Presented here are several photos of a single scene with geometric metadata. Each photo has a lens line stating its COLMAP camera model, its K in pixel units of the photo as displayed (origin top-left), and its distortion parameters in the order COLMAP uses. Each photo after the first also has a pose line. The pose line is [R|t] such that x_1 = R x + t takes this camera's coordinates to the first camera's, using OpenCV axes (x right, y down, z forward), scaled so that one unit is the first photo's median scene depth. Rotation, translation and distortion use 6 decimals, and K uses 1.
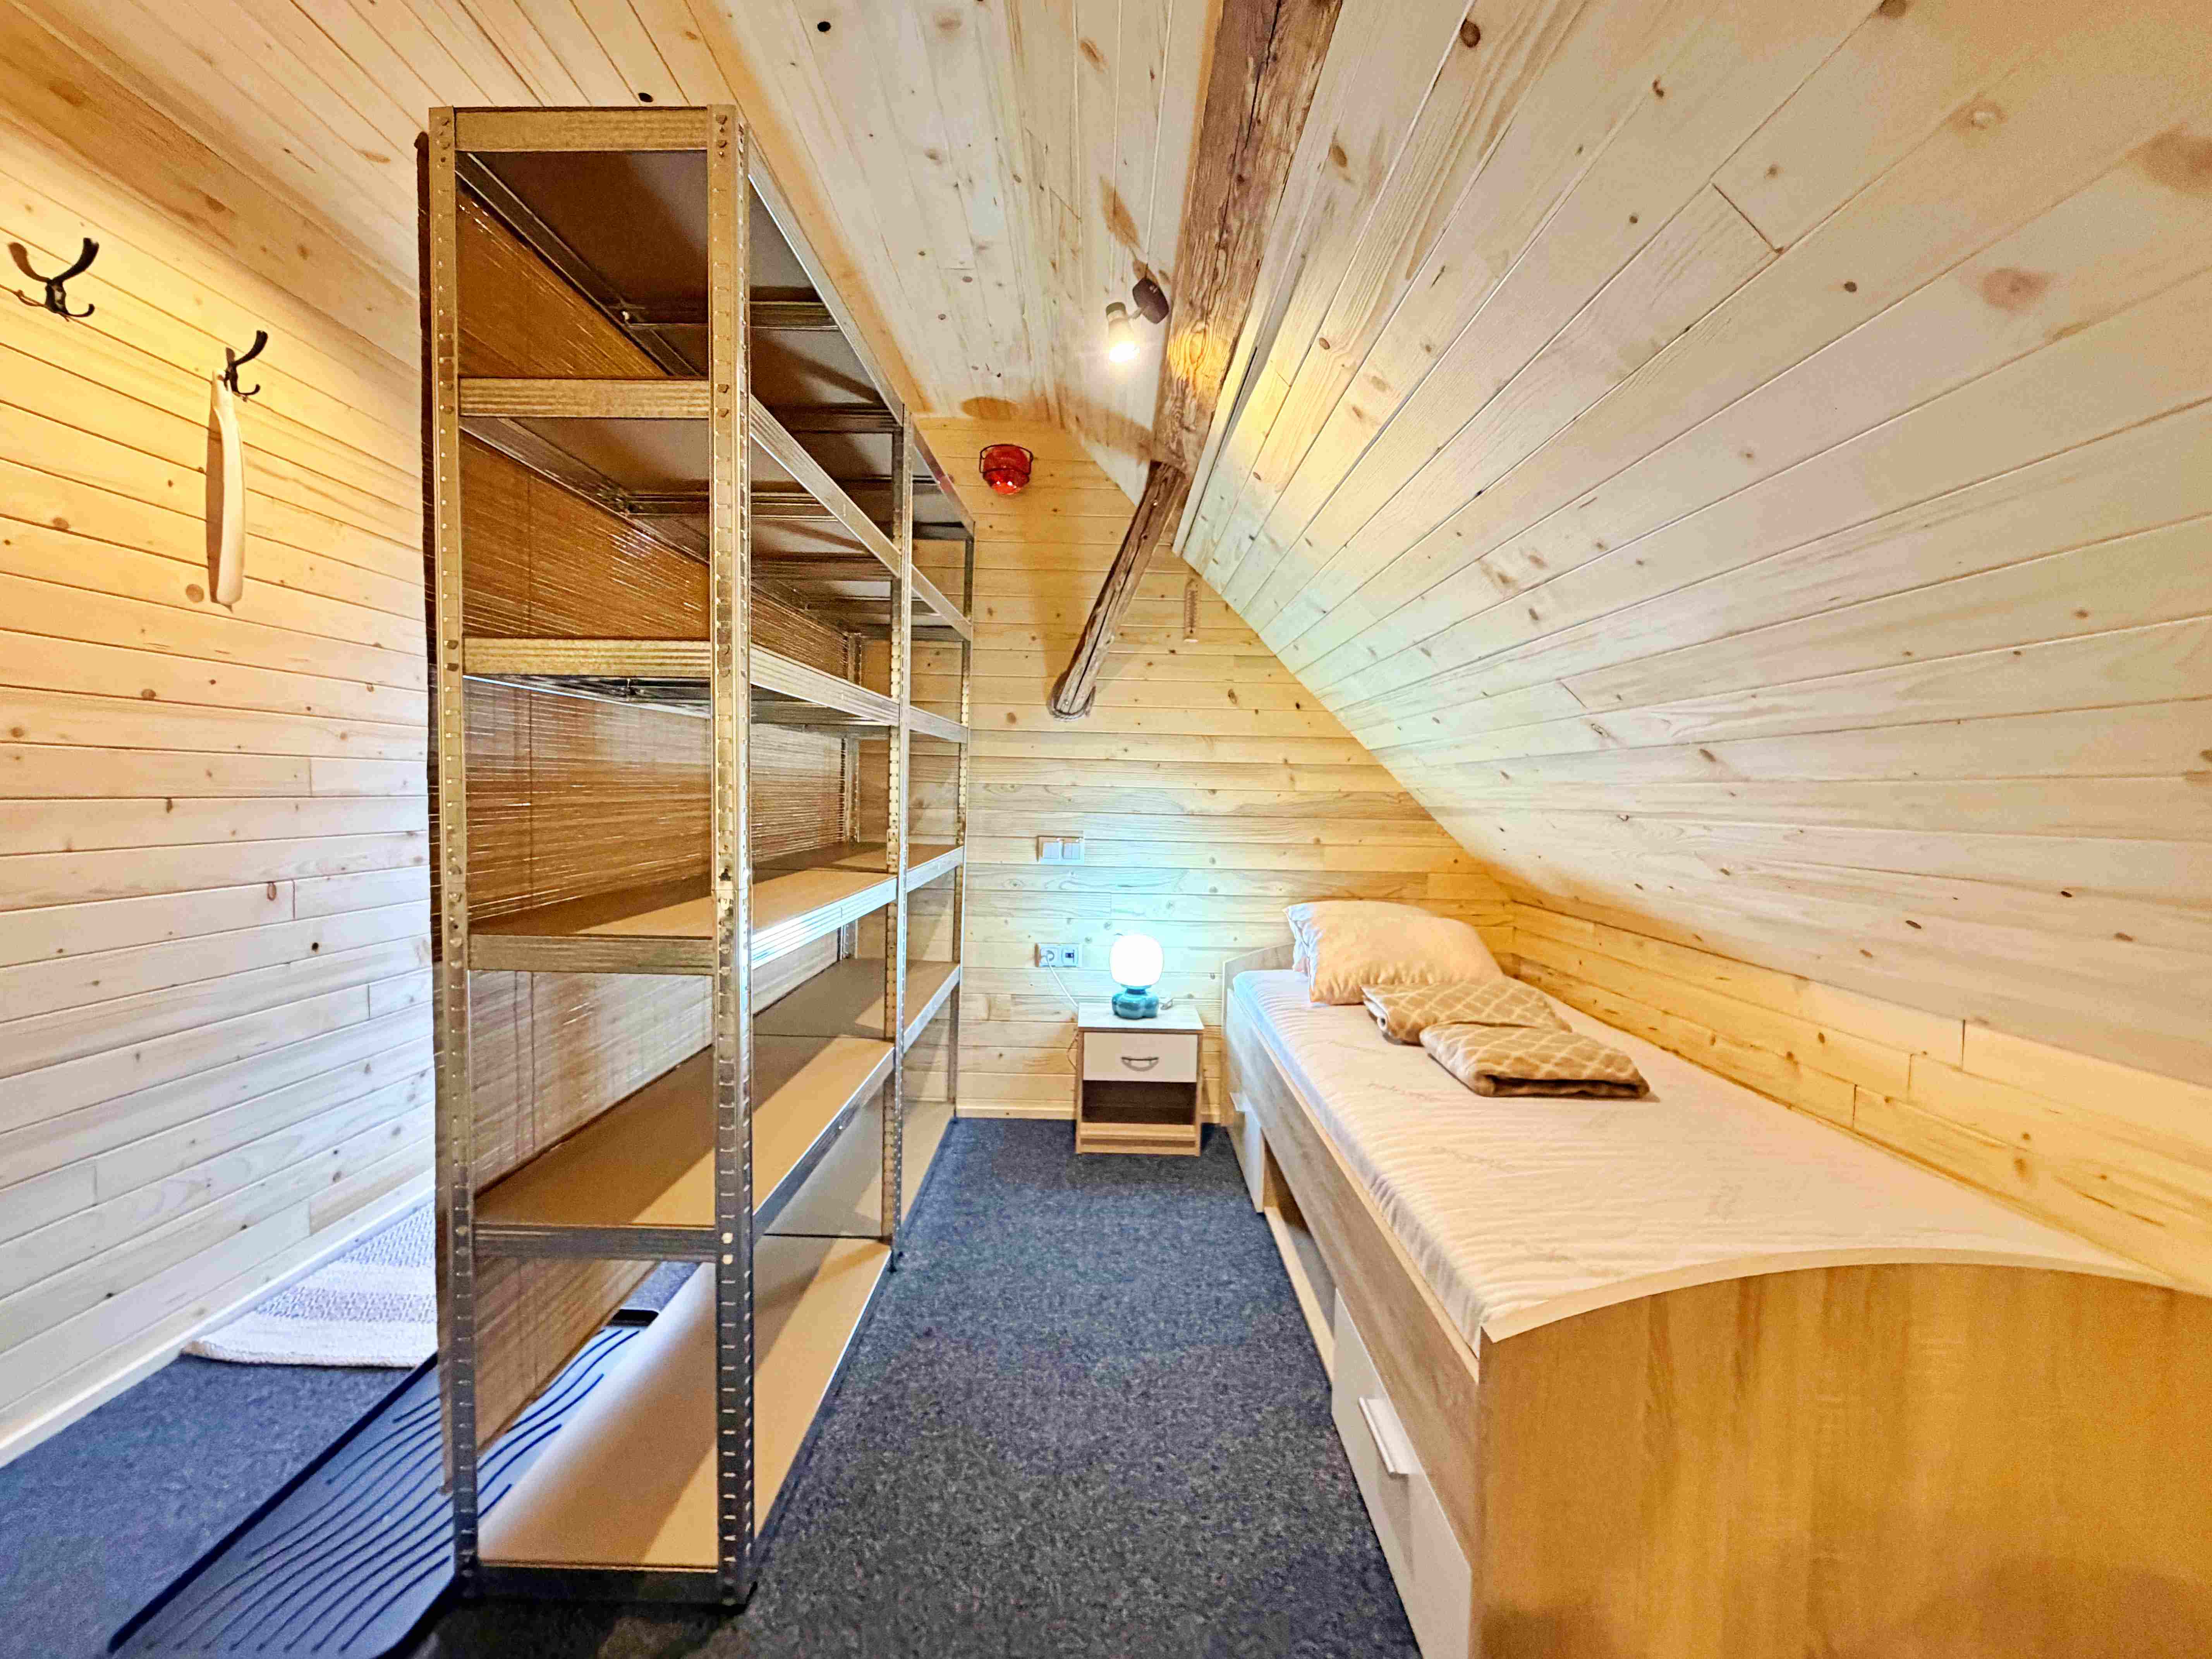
lens RADIAL K [[895.5, 0, 1097.4], [0, 895.5, 828.3], [0, 0, 1]] dist [0.000063, 0.000252]
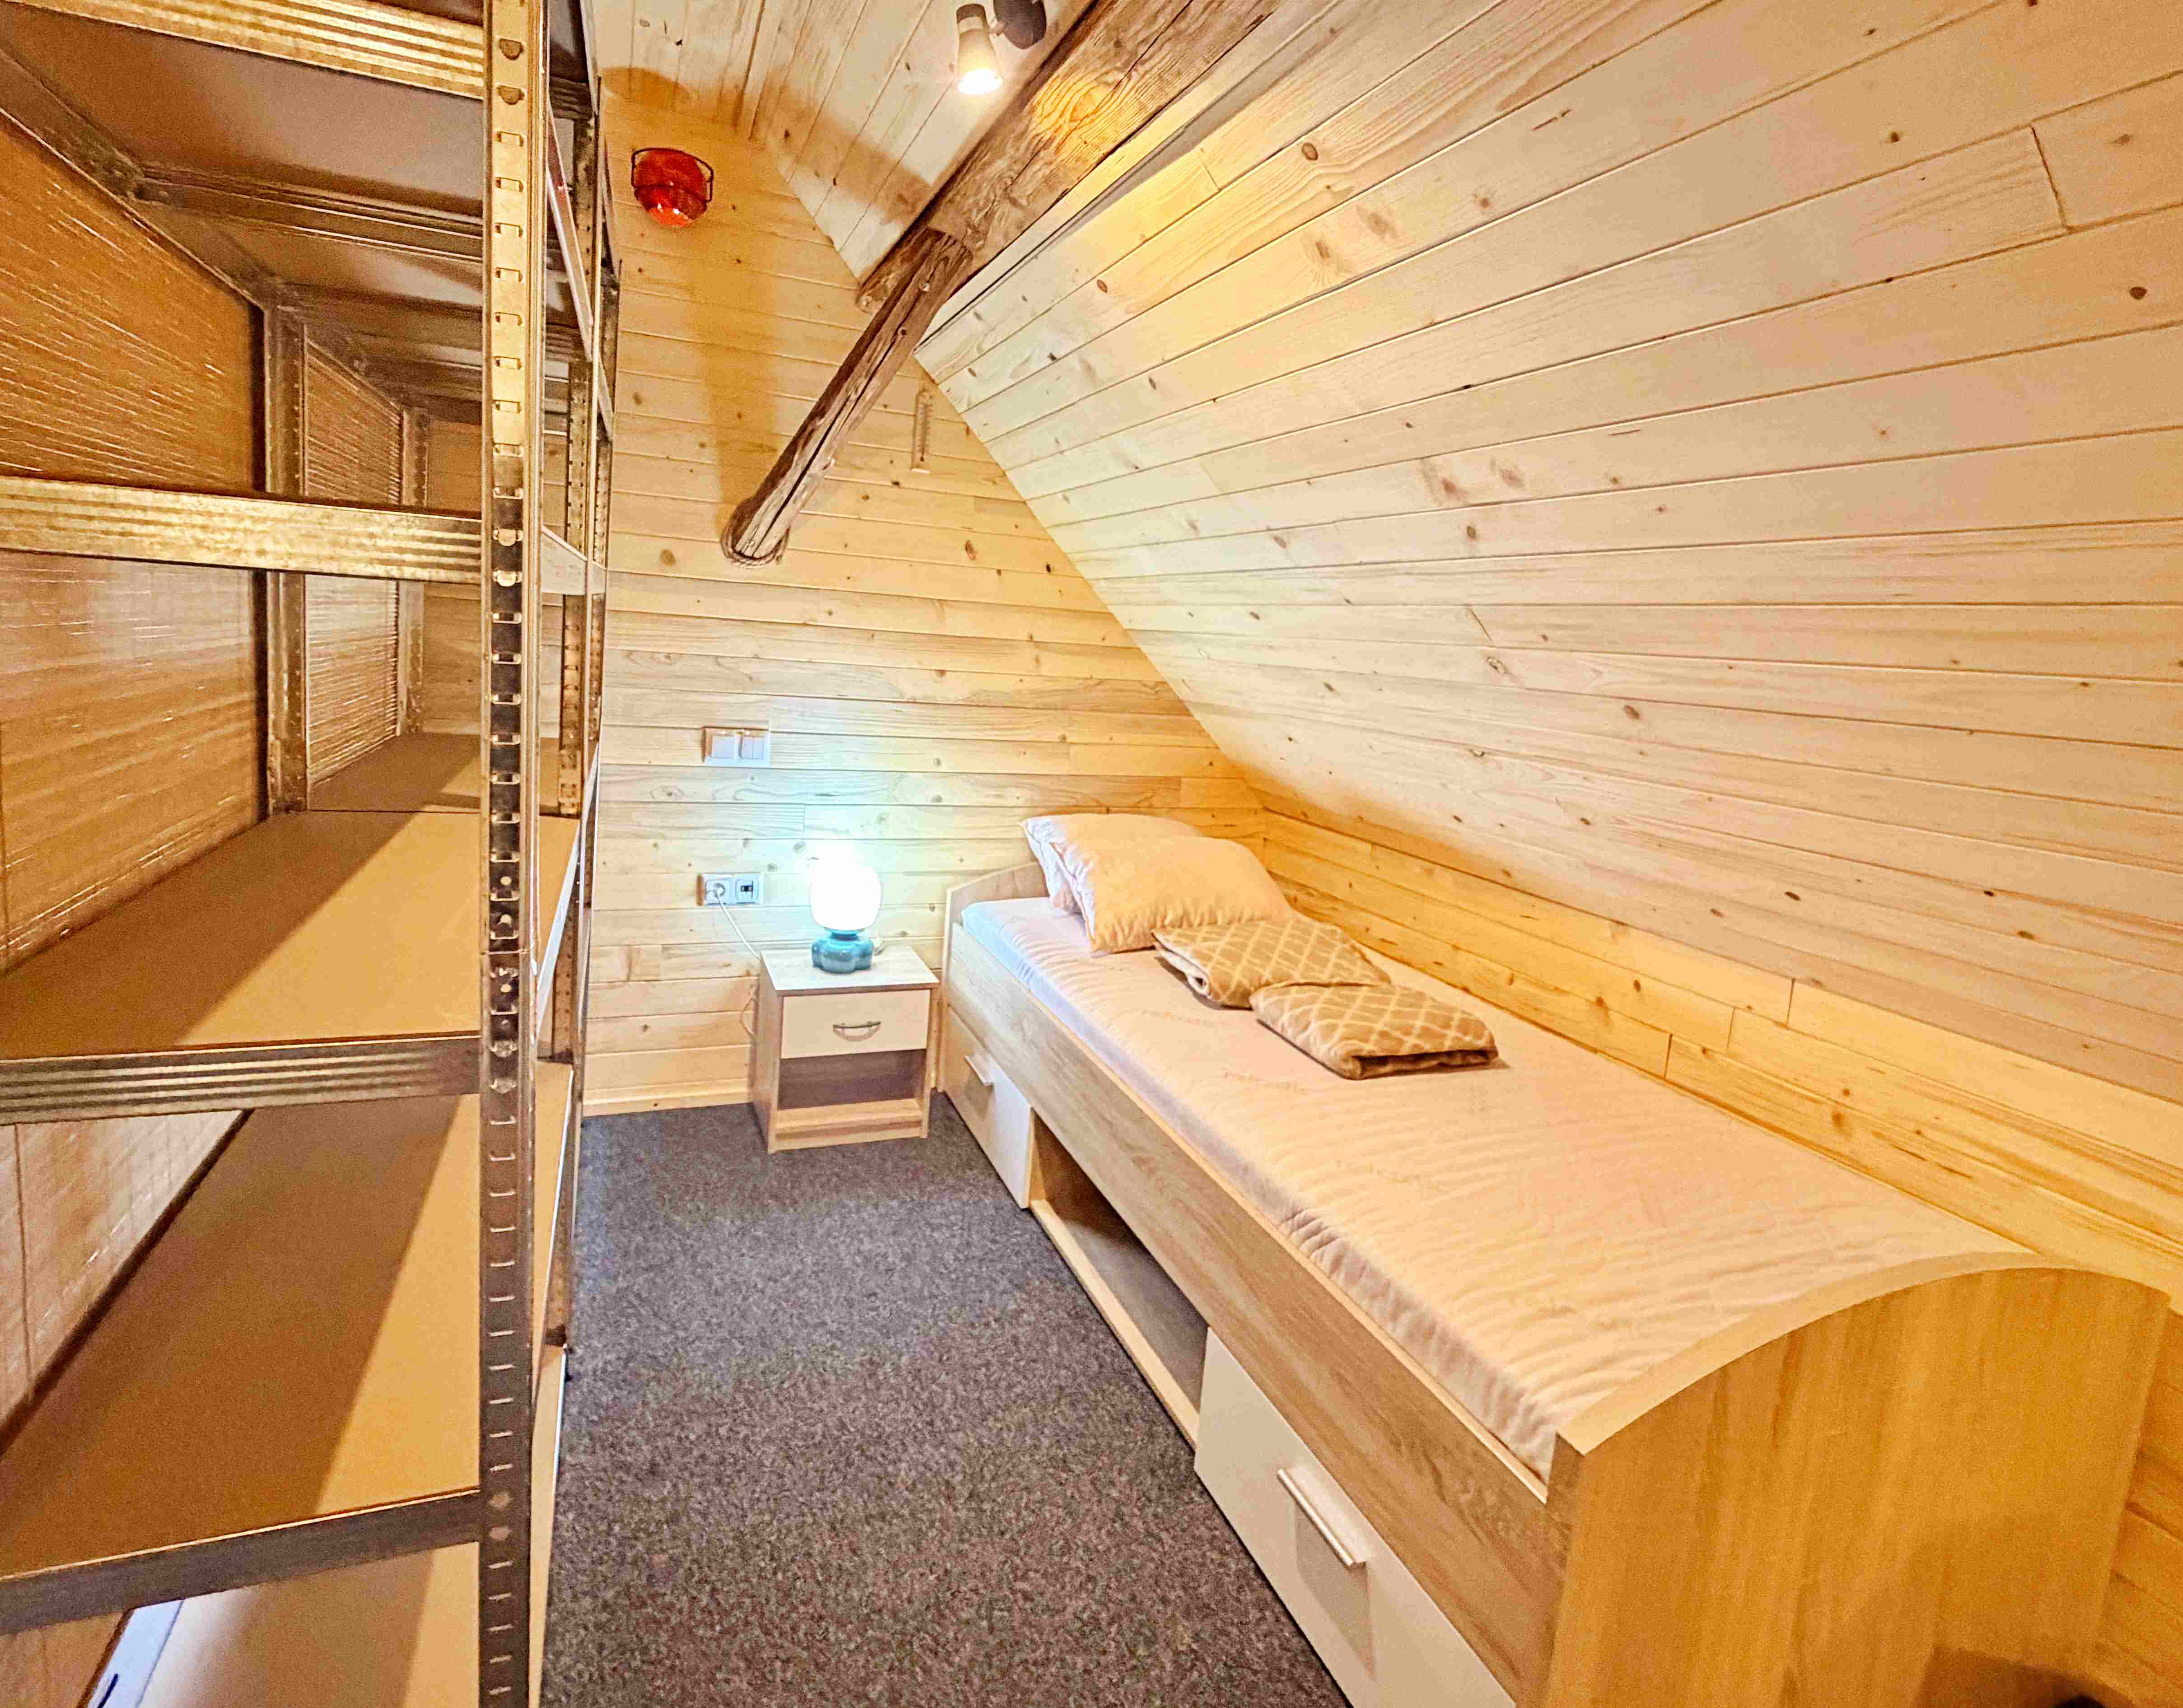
lens RADIAL K [[1095.6, 0, 1039.3], [0, 1095.6, 770.1], [0, 0, 1]] dist [0.000097, -0.000175]
pose [[0.933076, 0.002940, 0.359668, -0.201959], [-0.039053, 0.994883, 0.093182, -0.075384], [-0.357554, -0.100991, 0.928416, 0.130399]]
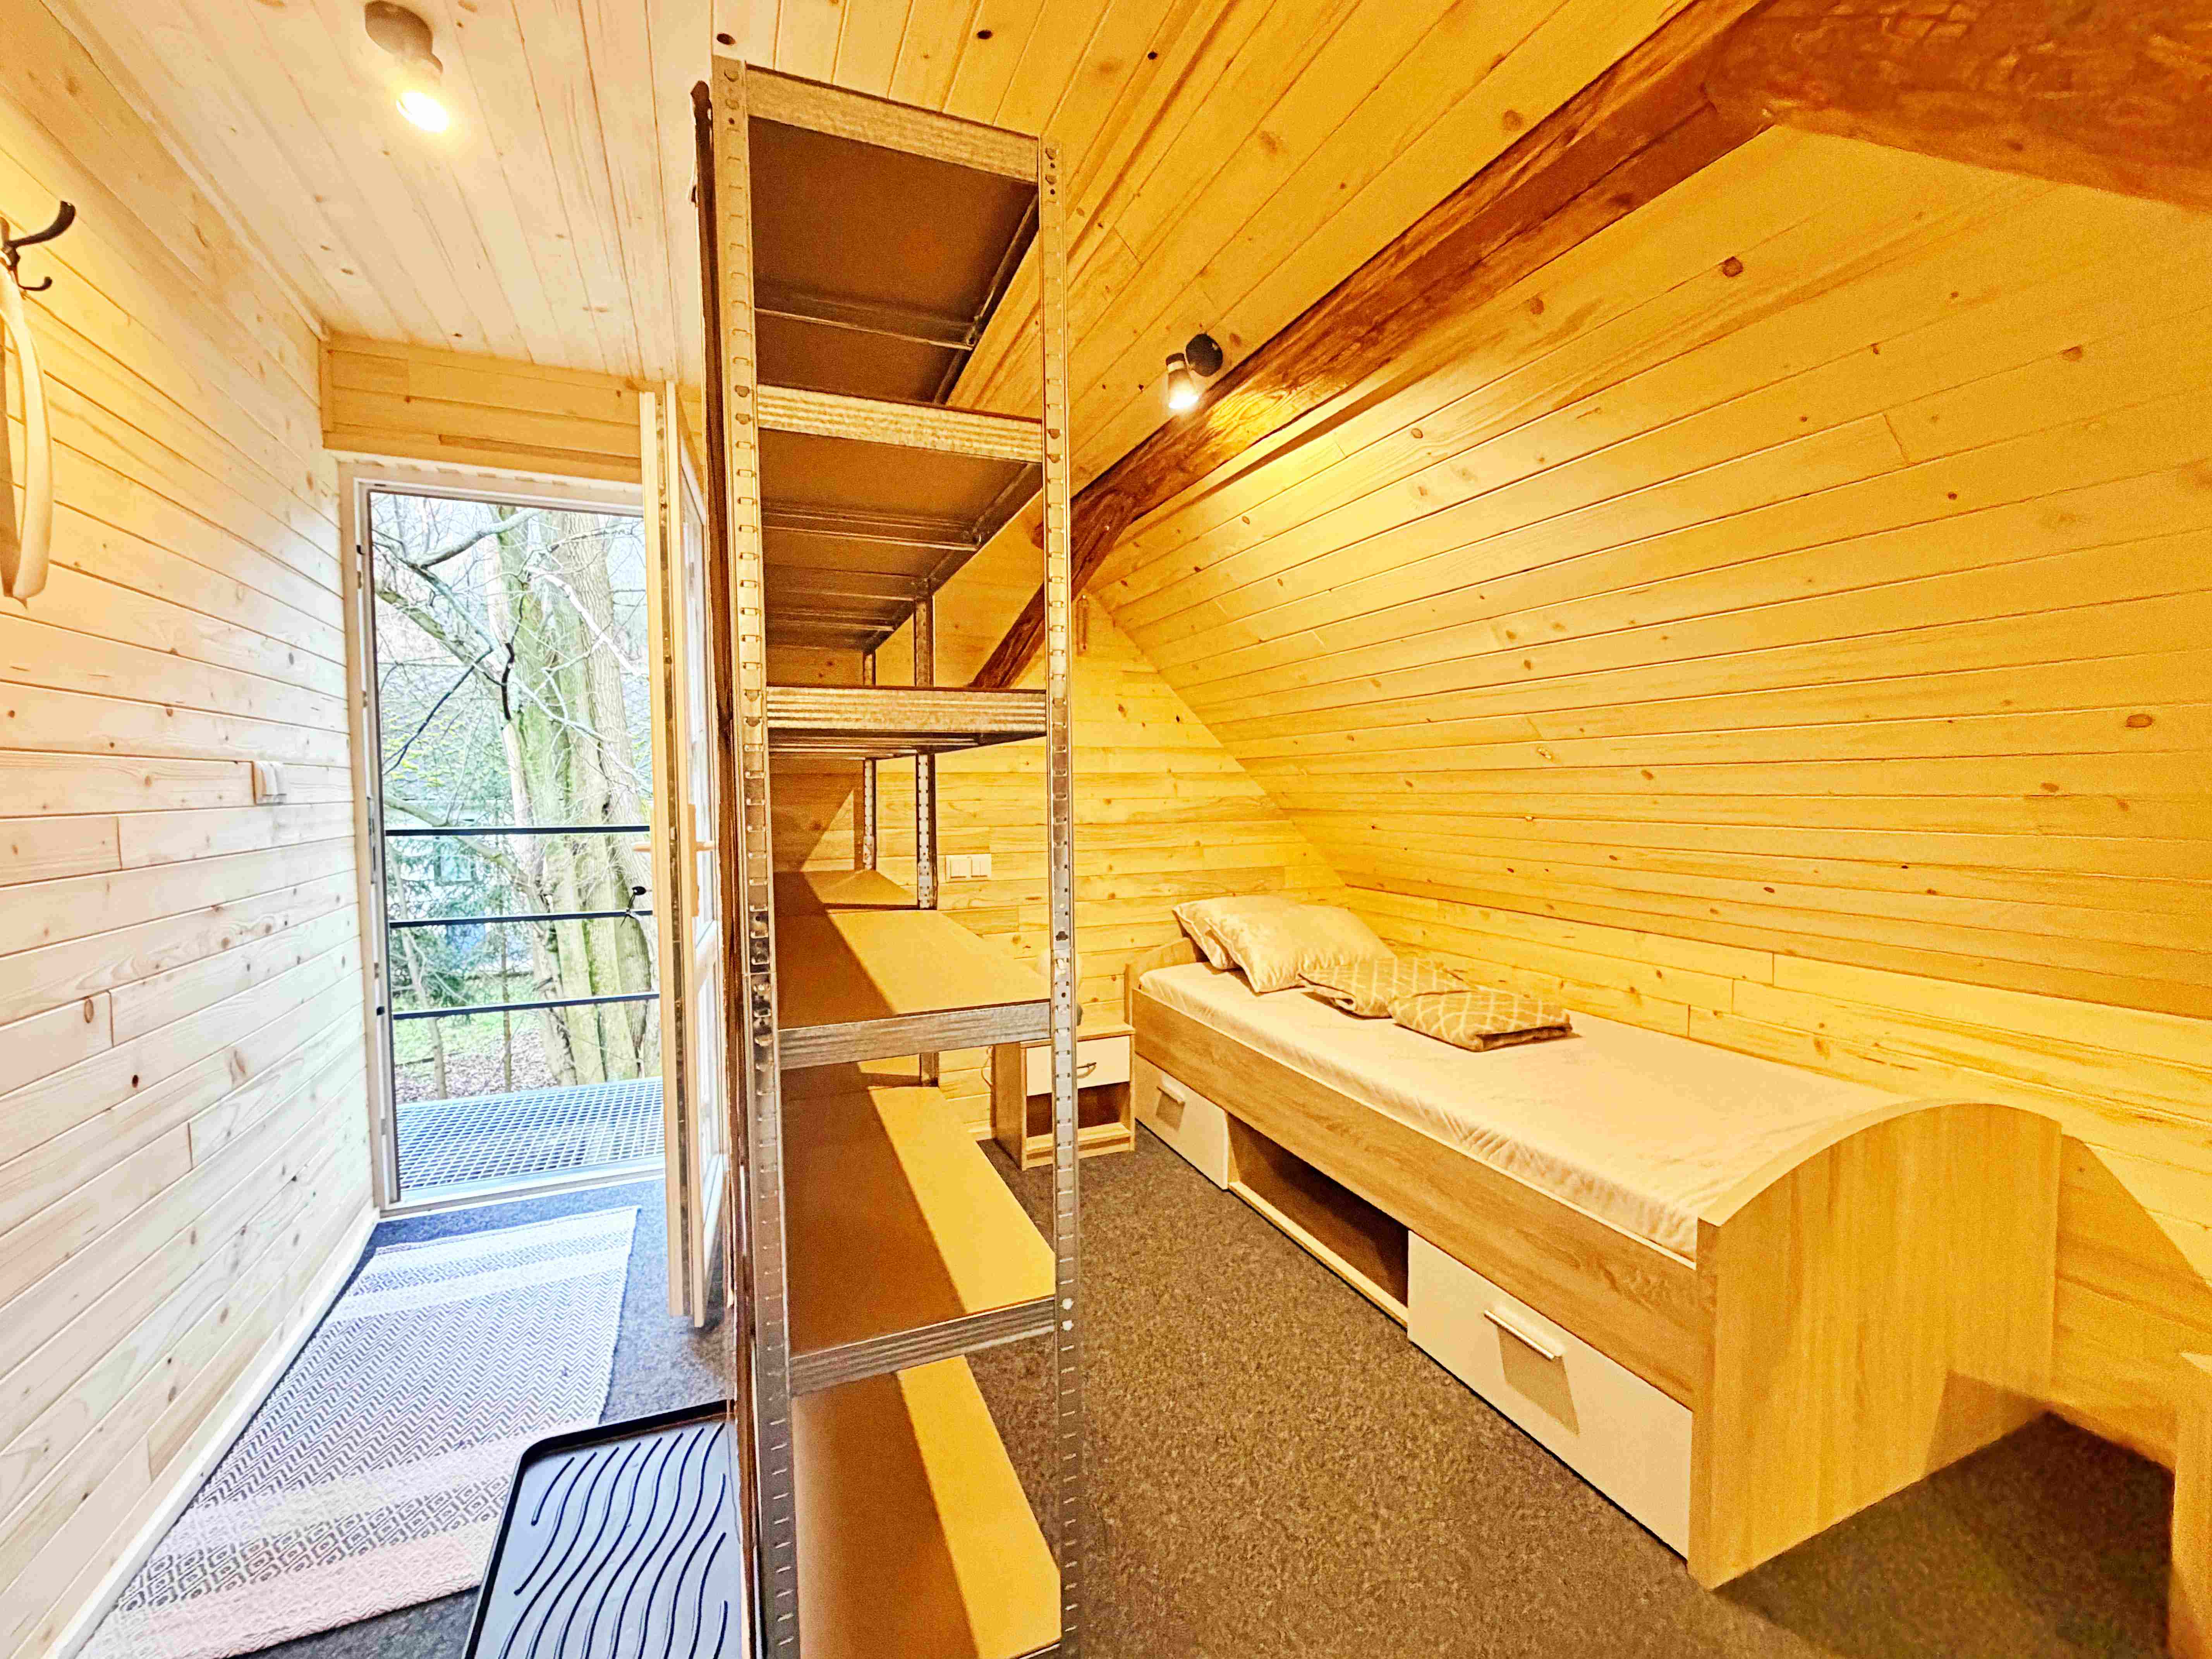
lens RADIAL K [[908.1, 0, 1106.0], [0, 908.1, 829.5], [0, 0, 1]] dist [-0.000377, 0.000103]
pose [[0.921346, -0.049136, 0.385625, -0.434300], [0.044874, 0.998791, 0.020053, -0.046066], [-0.386144, -0.001171, 0.922438, 0.041860]]
